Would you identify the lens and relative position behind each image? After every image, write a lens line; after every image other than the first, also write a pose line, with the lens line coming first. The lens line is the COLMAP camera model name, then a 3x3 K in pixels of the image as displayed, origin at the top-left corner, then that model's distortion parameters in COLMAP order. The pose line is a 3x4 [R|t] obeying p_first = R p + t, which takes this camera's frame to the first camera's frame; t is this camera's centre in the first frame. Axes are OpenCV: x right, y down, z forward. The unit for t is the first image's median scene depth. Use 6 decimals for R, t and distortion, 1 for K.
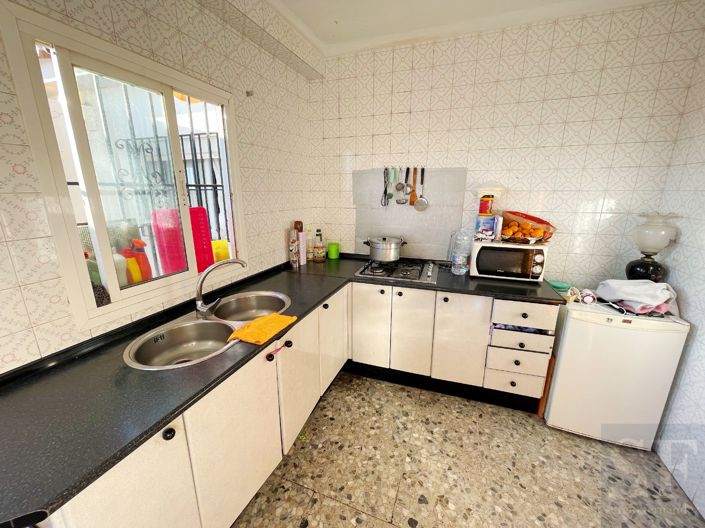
lens RADIAL K [[282.1, 0, 349.8], [0, 282.1, 263.4], [0, 0, 1]] dist [0.000841, 0.001367]
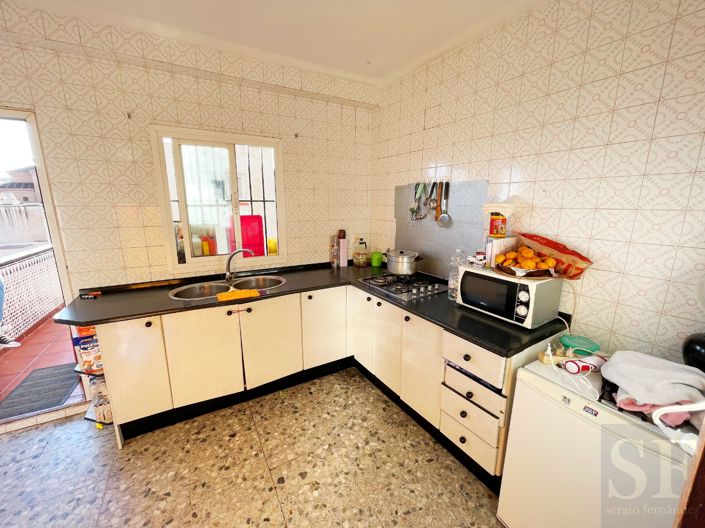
lens RADIAL K [[282.1, 0, 351.3], [0, 282.1, 263.8], [0, 0, 1]] dist [0.000841, 0.001367]
pose [[0.781999, 0.138255, -0.607752, 0.760781], [-0.161162, 0.986780, 0.017110, -0.042796], [0.602083, 0.084567, 0.793942, 0.107468]]
